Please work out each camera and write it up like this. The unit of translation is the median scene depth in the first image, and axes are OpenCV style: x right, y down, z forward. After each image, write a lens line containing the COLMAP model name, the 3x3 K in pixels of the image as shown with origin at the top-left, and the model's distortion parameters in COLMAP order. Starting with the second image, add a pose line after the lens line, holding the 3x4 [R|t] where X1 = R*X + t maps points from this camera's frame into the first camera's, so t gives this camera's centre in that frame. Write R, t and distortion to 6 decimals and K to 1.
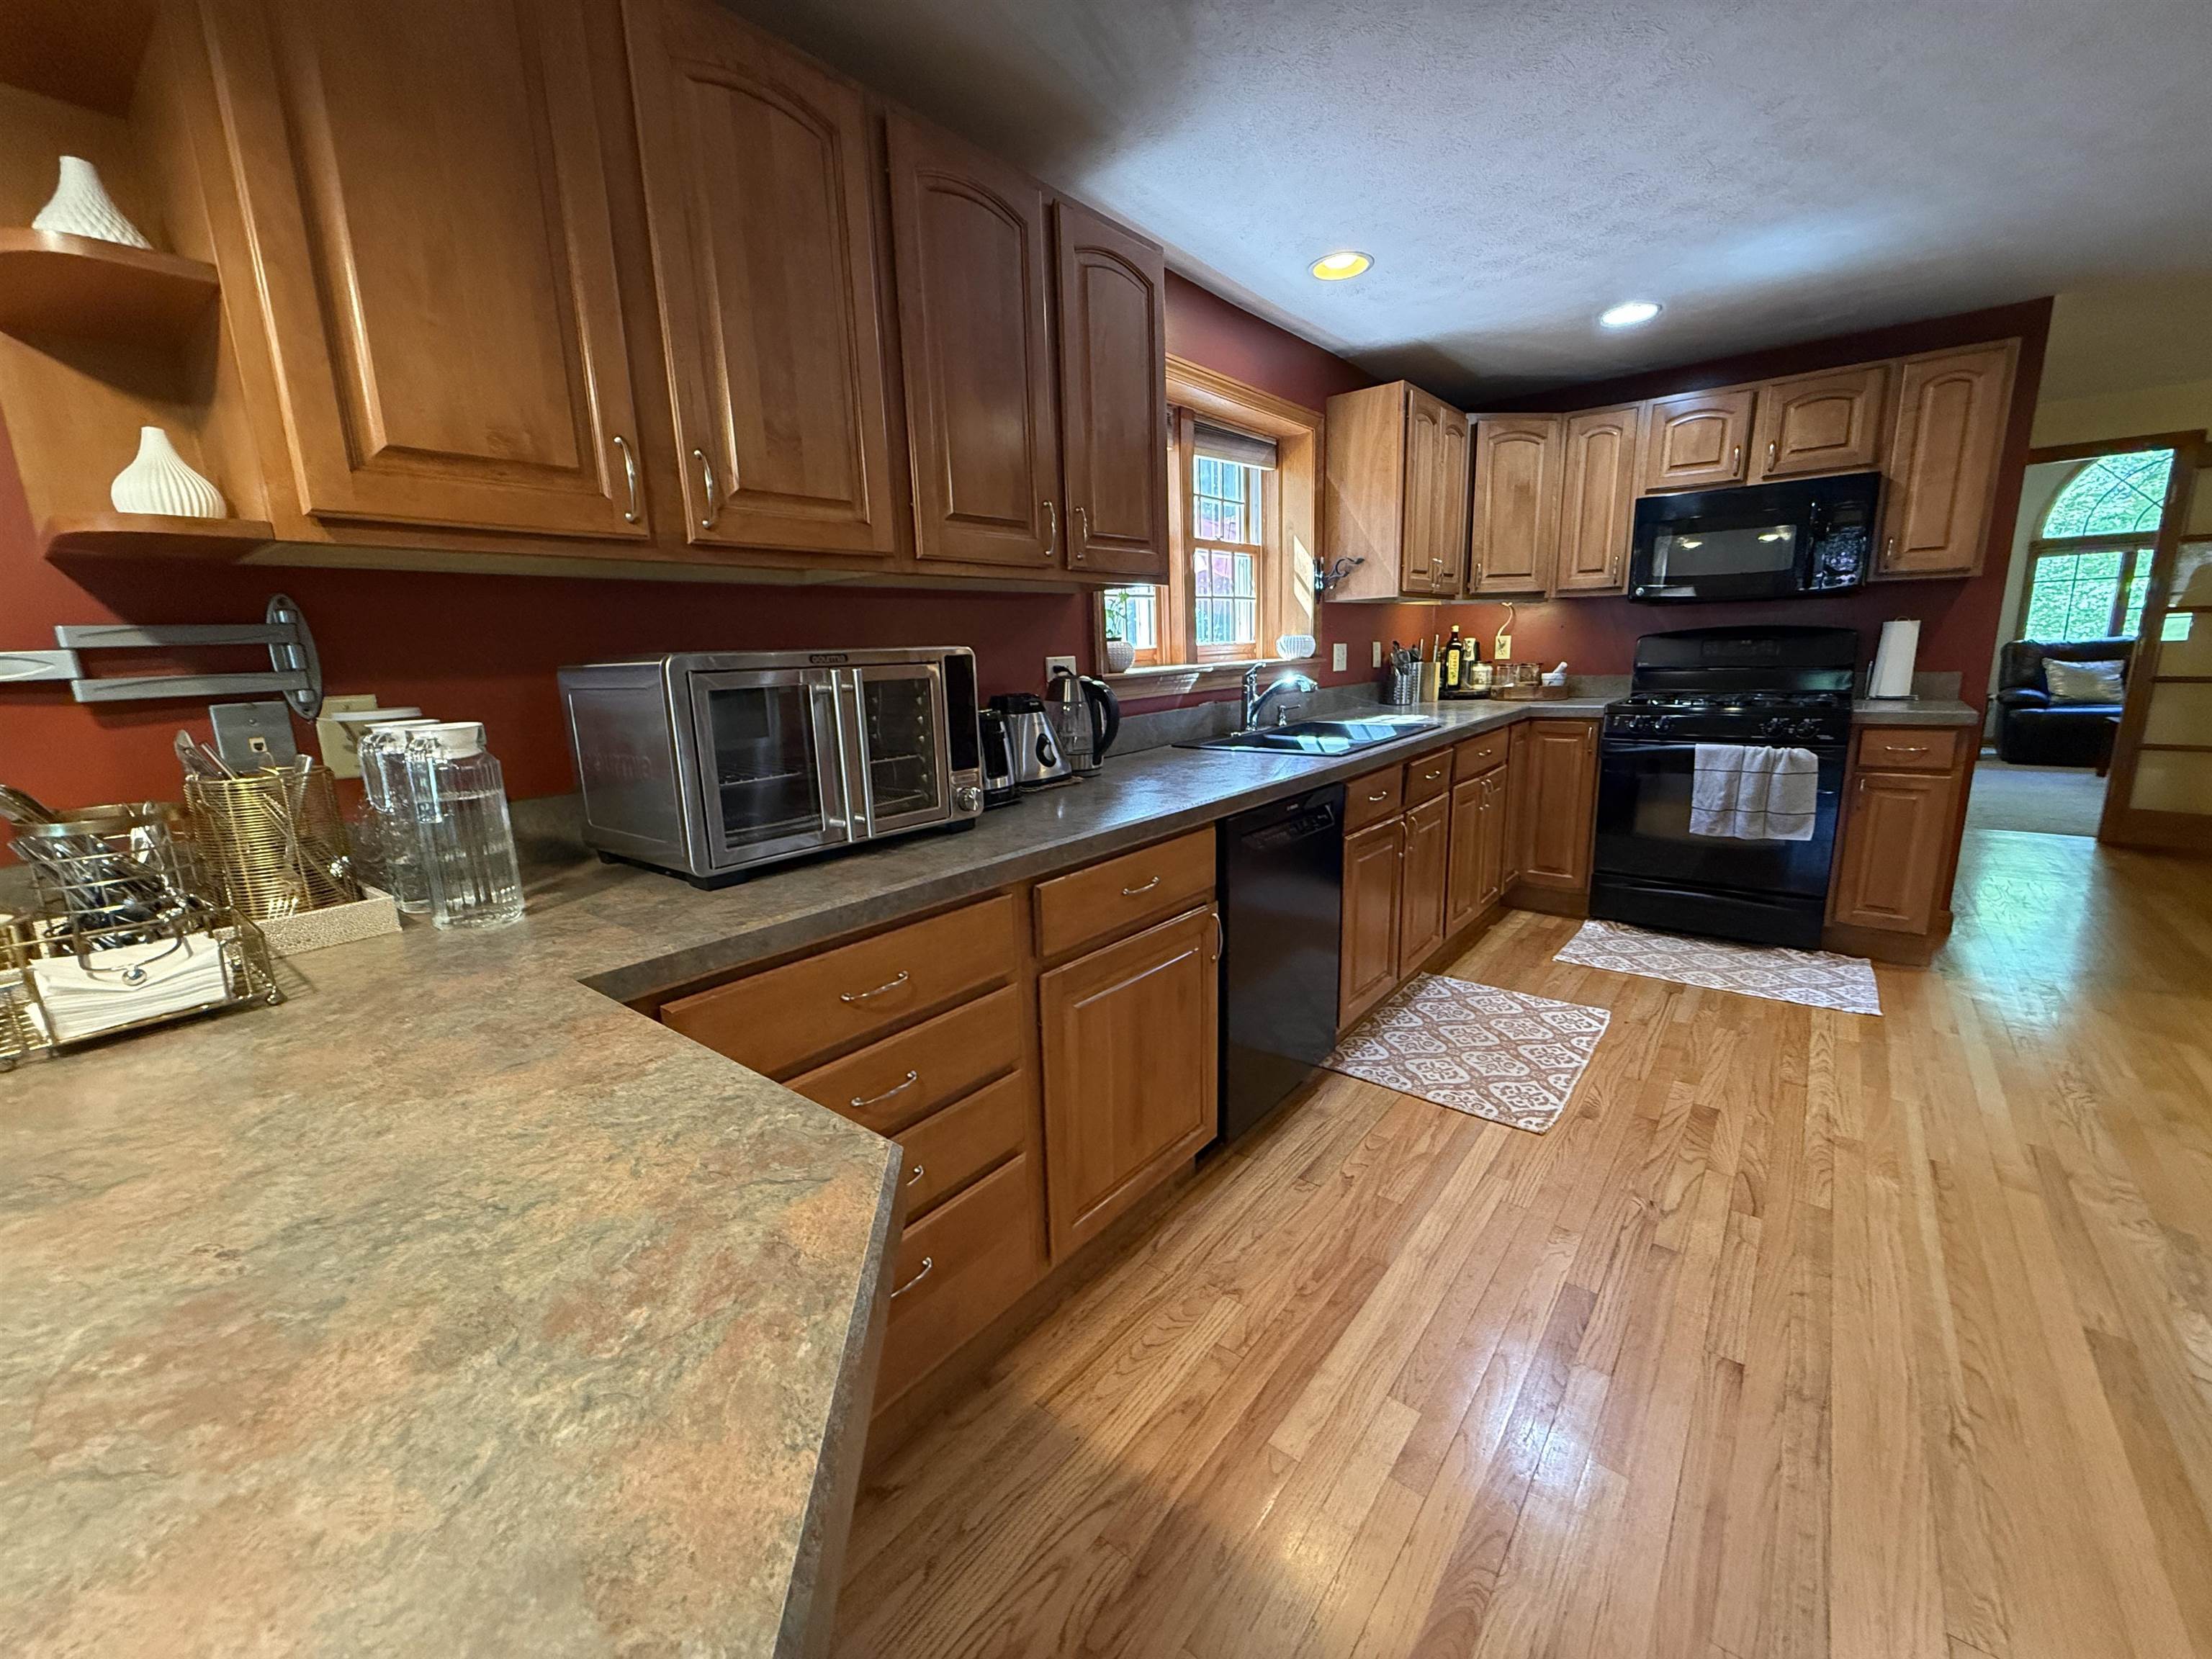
lens RADIAL K [[881.9, 0, 1101.8], [0, 881.9, 828.4], [0, 0, 1]] dist [-0.000747, 0.000578]
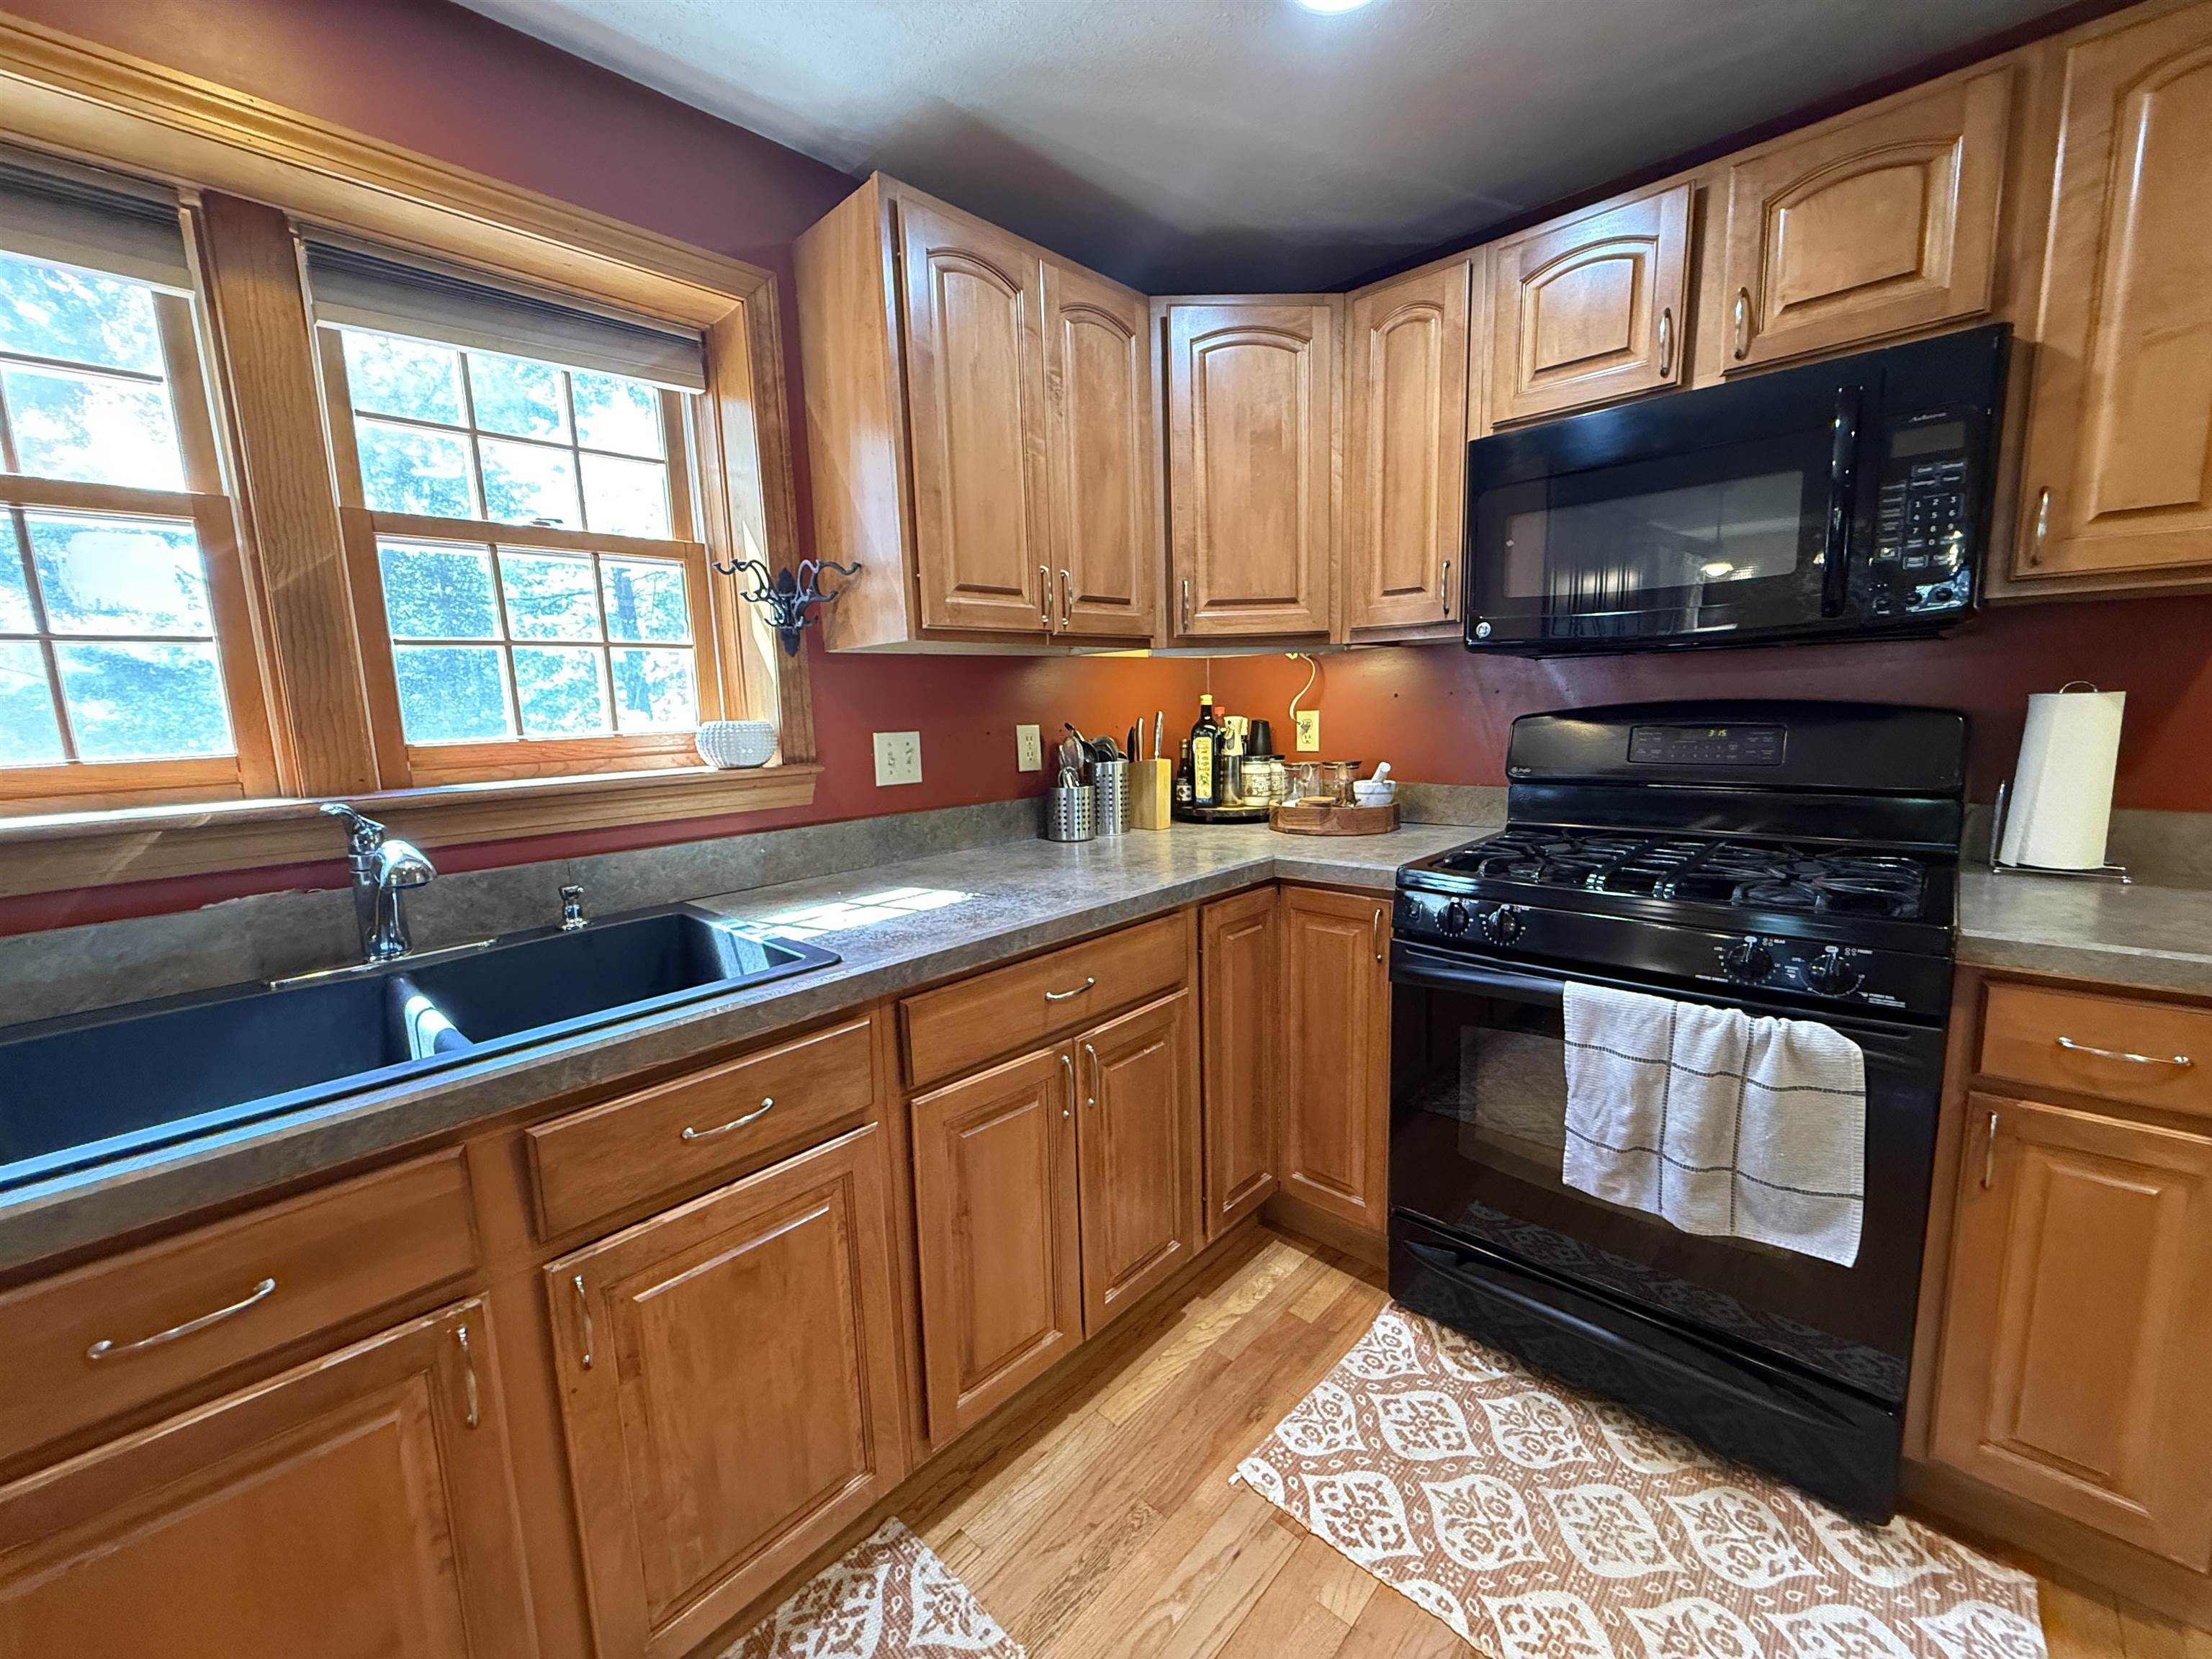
lens RADIAL K [[886.0, 0, 1100.3], [0, 886.0, 828.7], [0, 0, 1]] dist [0.000295, 0.000288]
pose [[0.997048, 0.012323, -0.075780, 0.532884], [-0.016758, 0.998166, -0.058178, -0.154949], [0.074925, 0.059276, 0.995426, 0.614089]]
